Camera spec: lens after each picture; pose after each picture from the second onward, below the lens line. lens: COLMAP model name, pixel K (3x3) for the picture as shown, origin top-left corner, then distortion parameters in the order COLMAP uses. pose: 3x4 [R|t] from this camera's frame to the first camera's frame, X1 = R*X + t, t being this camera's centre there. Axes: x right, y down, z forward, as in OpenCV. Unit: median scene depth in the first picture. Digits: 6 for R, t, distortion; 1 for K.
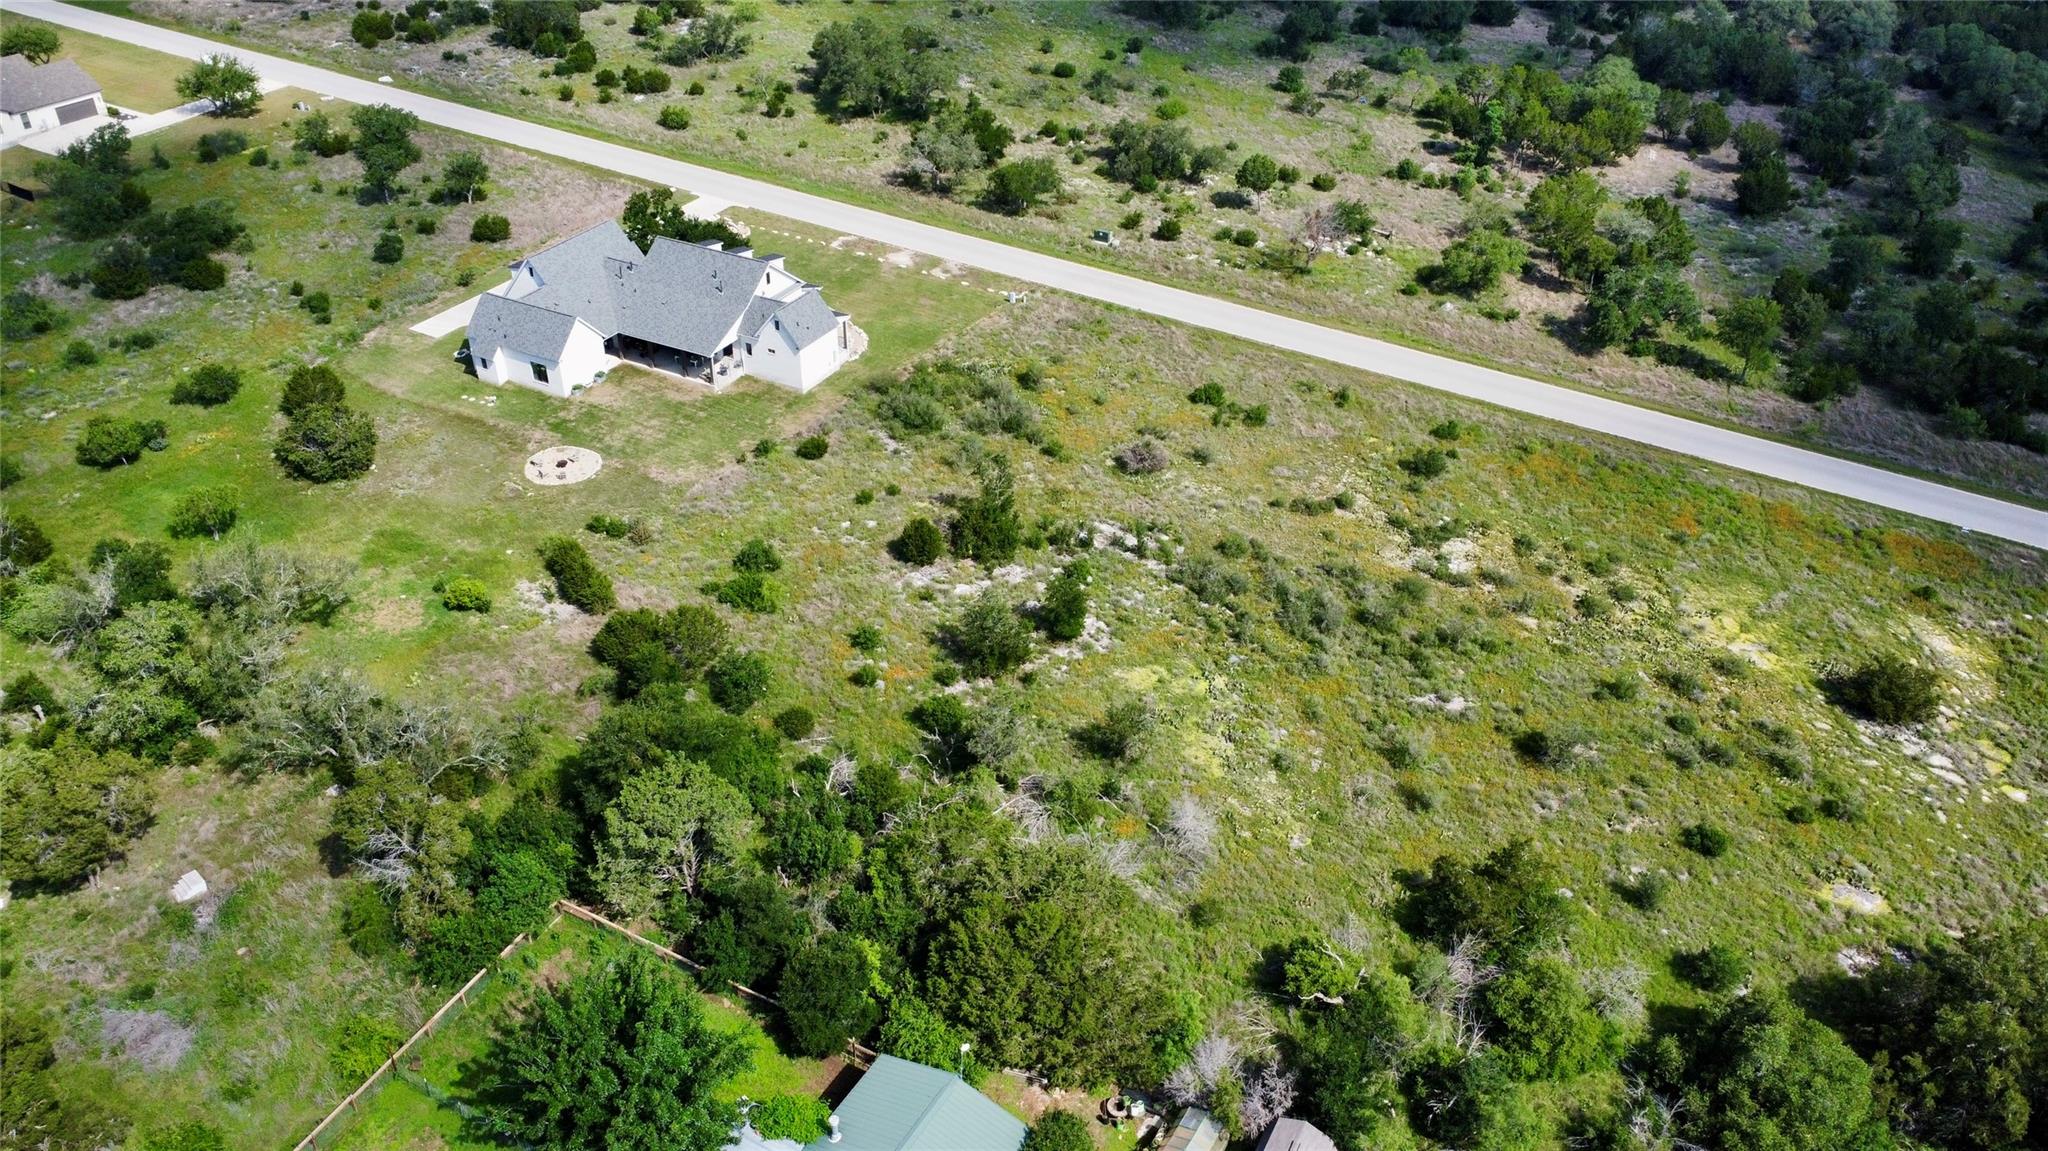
lens RADIAL K [[1542.3, 0, 1032.4], [0, 1542.3, 572.7], [0, 0, 1]] dist [0.002183, -0.002199]
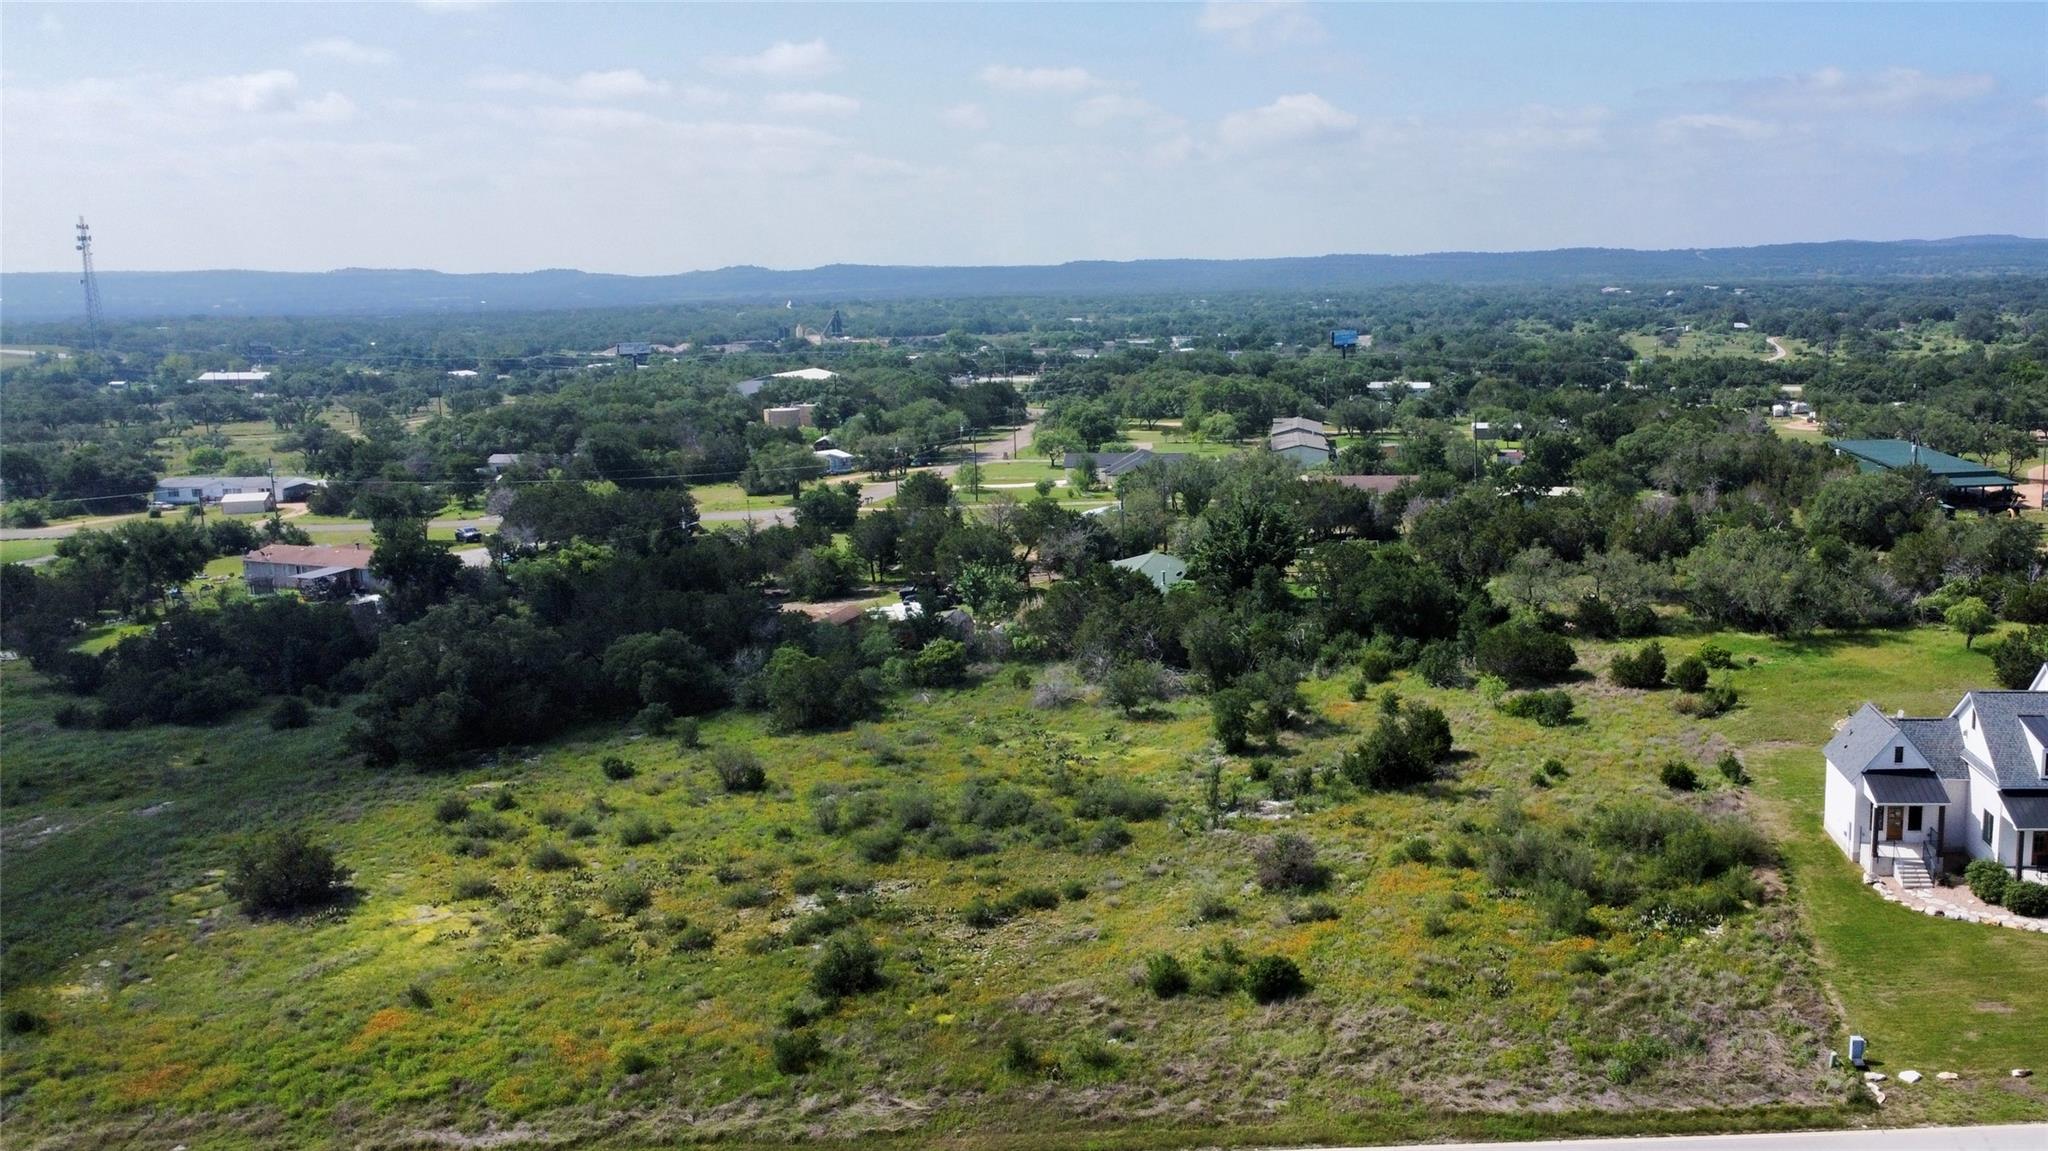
lens RADIAL K [[1656.5, 0, 1358.1], [0, 1656.5, 575.0], [0, 0, 1]] dist [0.000951, 0.000670]
pose [[-0.893404, 0.053936, -0.446005, 0.383779], [-0.263351, 0.741435, 0.617187, -0.660814], [0.363973, 0.668853, -0.648197, 1.494478]]
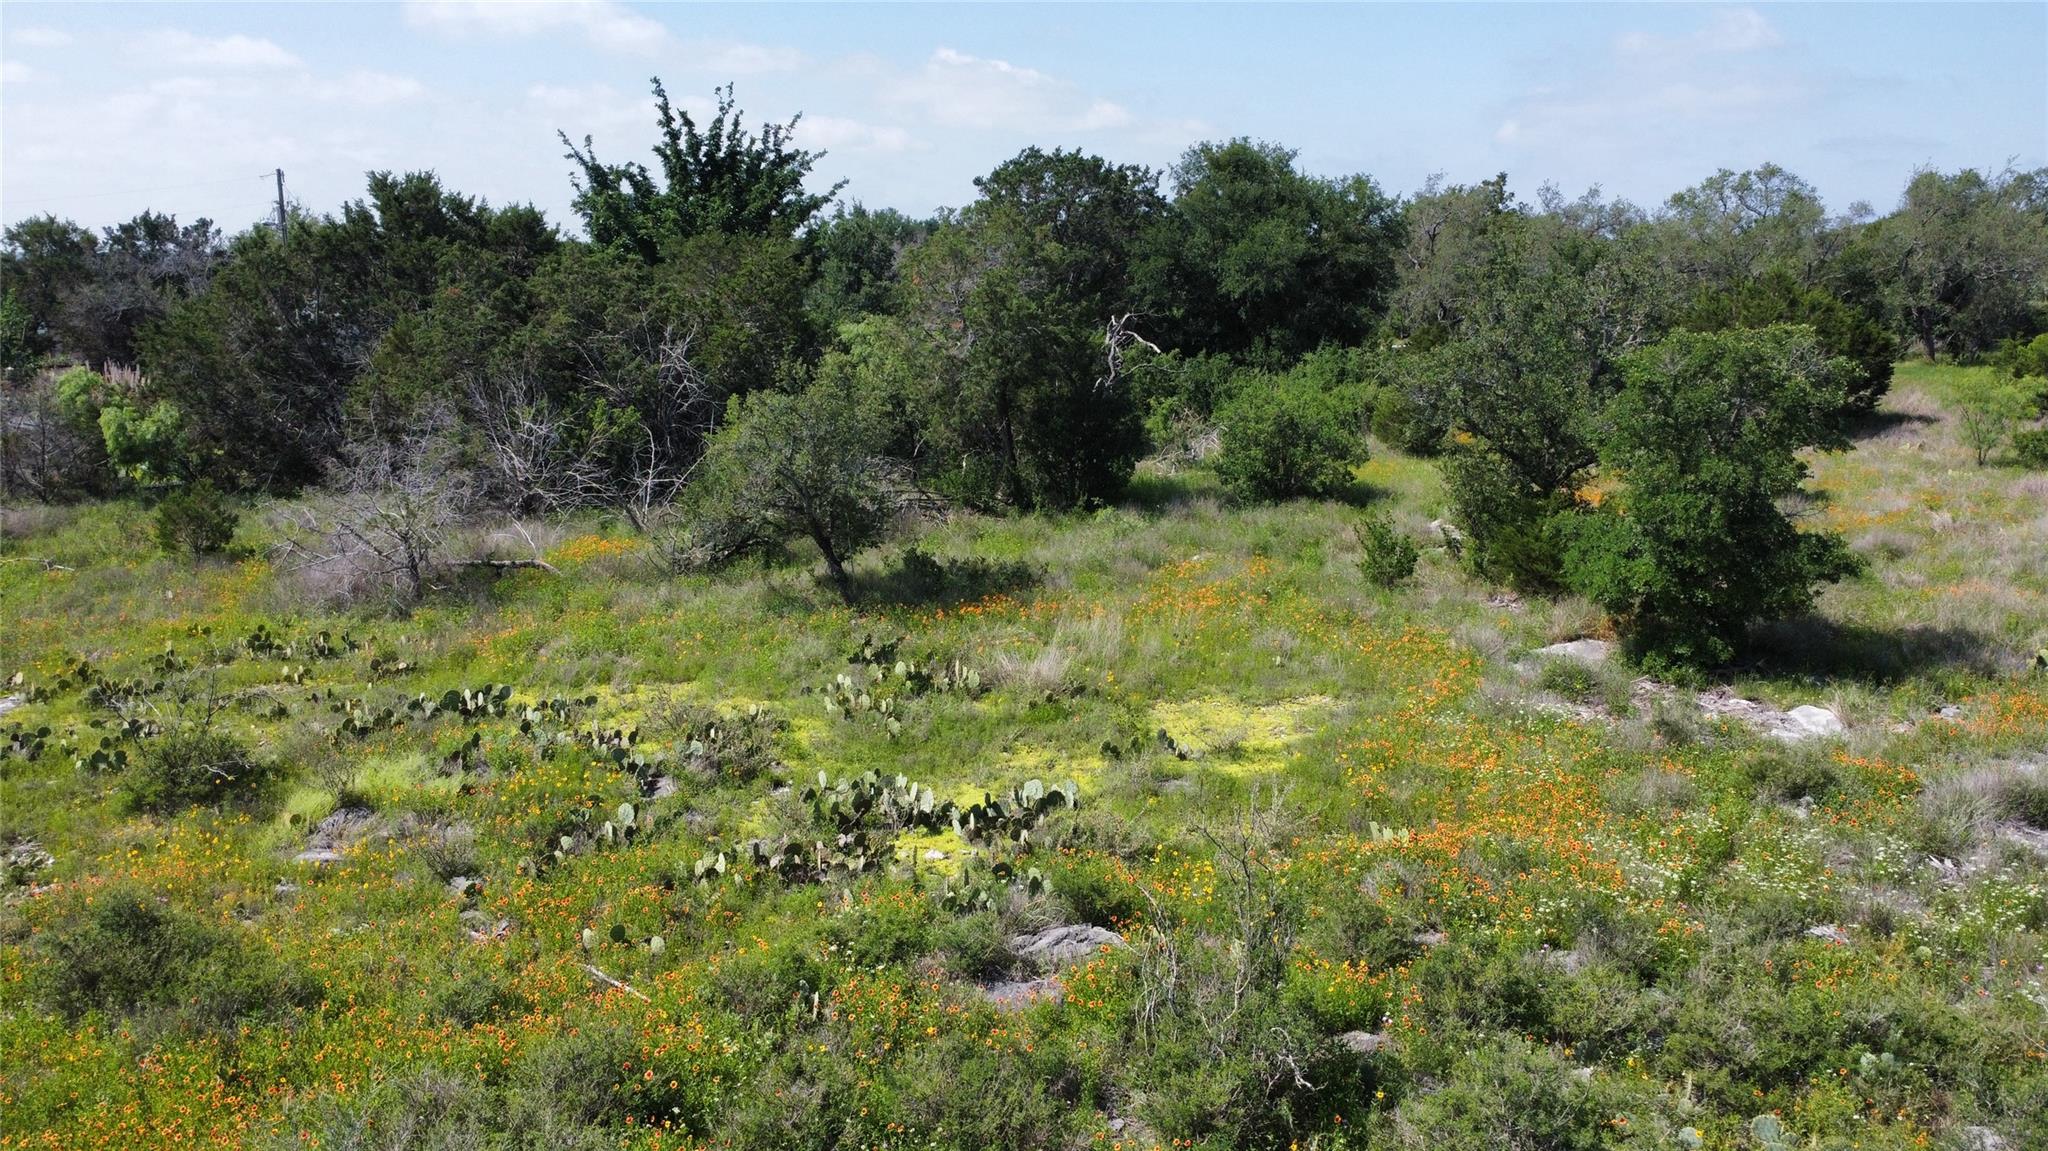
lens RADIAL K [[1542.3, 0, 1032.4], [0, 1542.3, 572.7], [0, 0, 1]] dist [0.002183, -0.002199]
pose [[-0.616591, 0.115769, -0.778725, 0.202365], [-0.444928, 0.764783, 0.465989, -0.022967], [0.649503, 0.633801, -0.420050, 0.926505]]
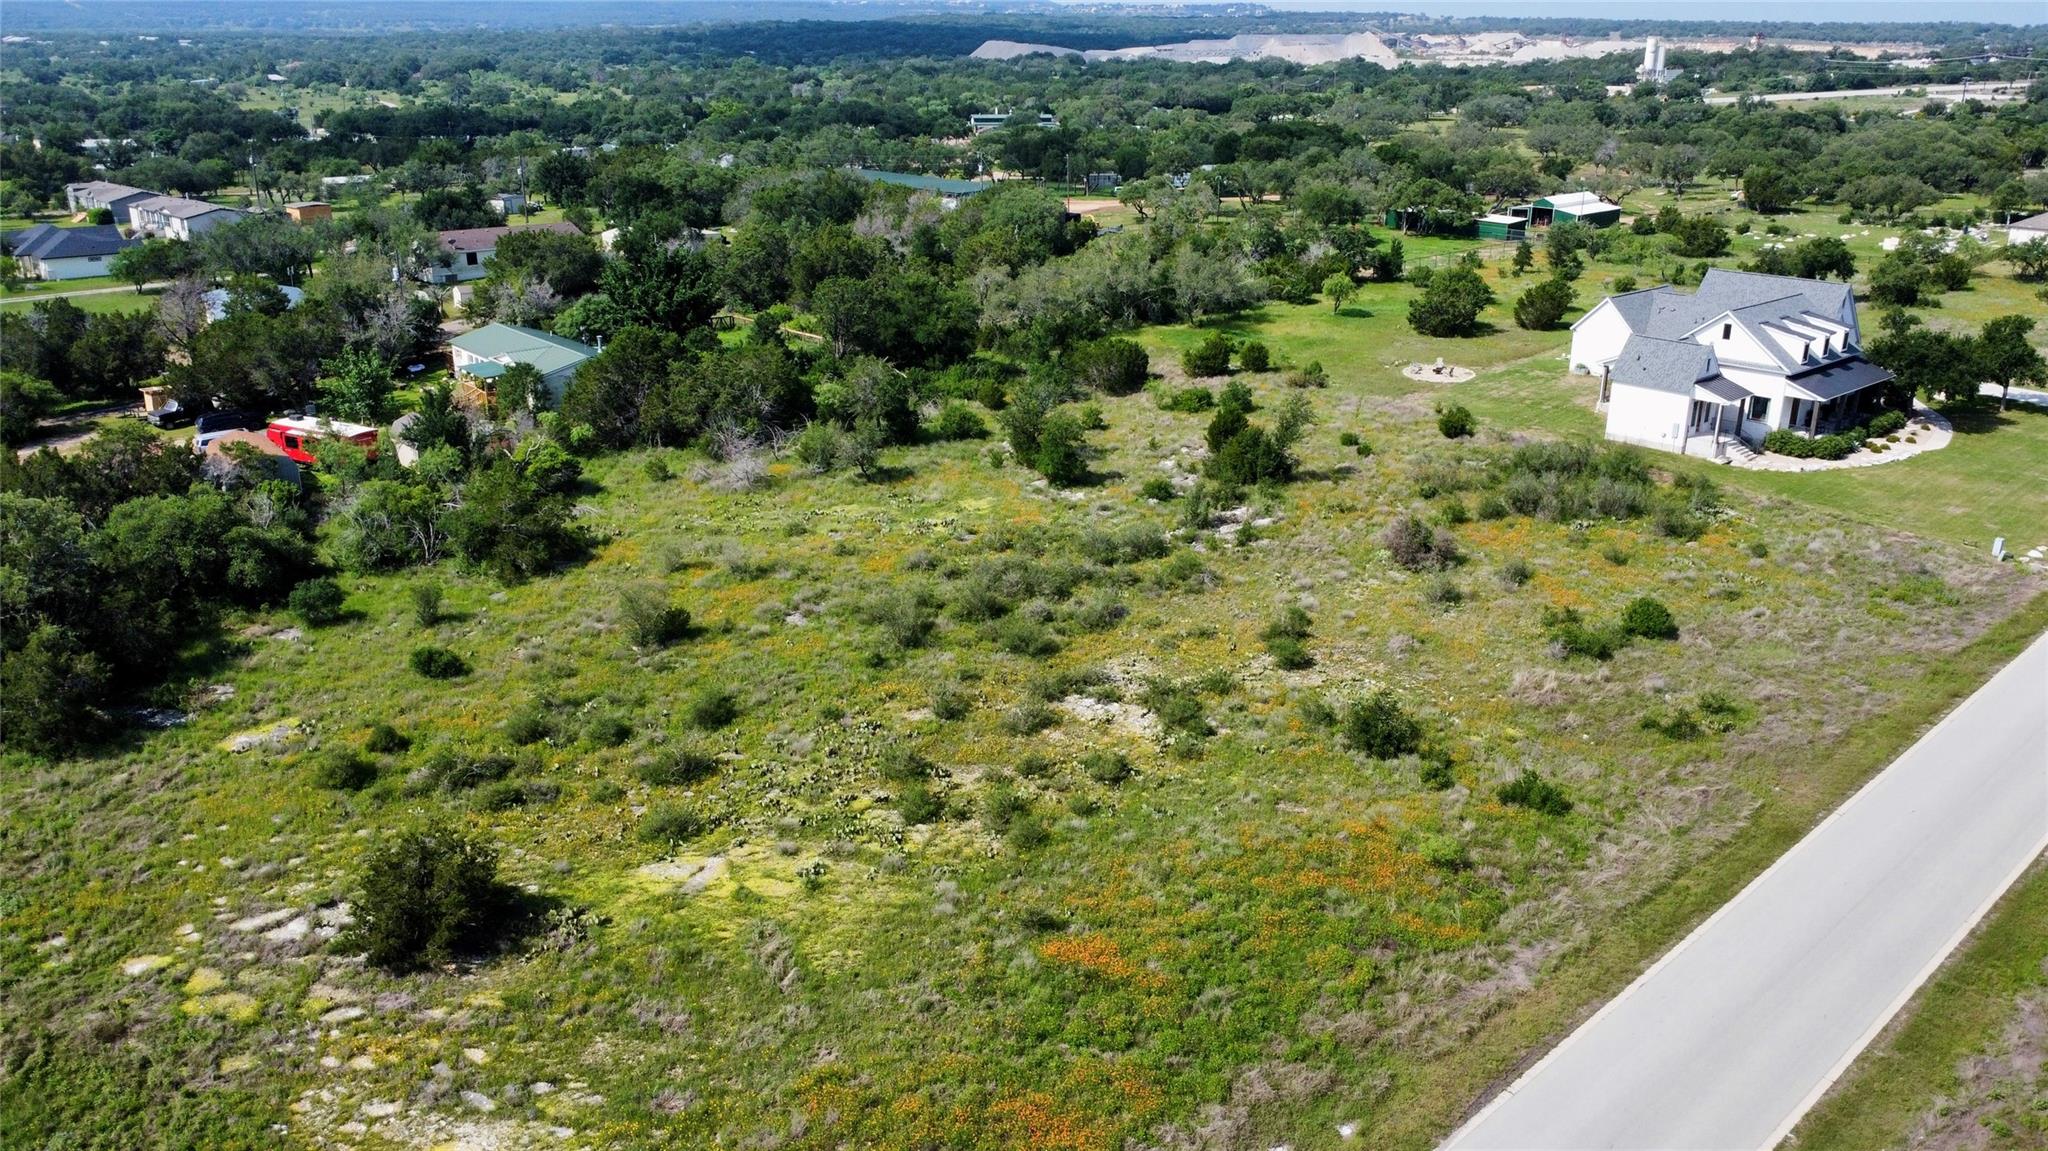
lens RADIAL K [[1542.3, 0, 1032.4], [0, 1542.3, 572.7], [0, 0, 1]] dist [0.002183, -0.002199]
pose [[-0.346994, 0.277681, -0.895817, 0.819486], [-0.528334, 0.731308, 0.431338, -0.297073], [0.774892, 0.622962, -0.107051, 1.019710]]
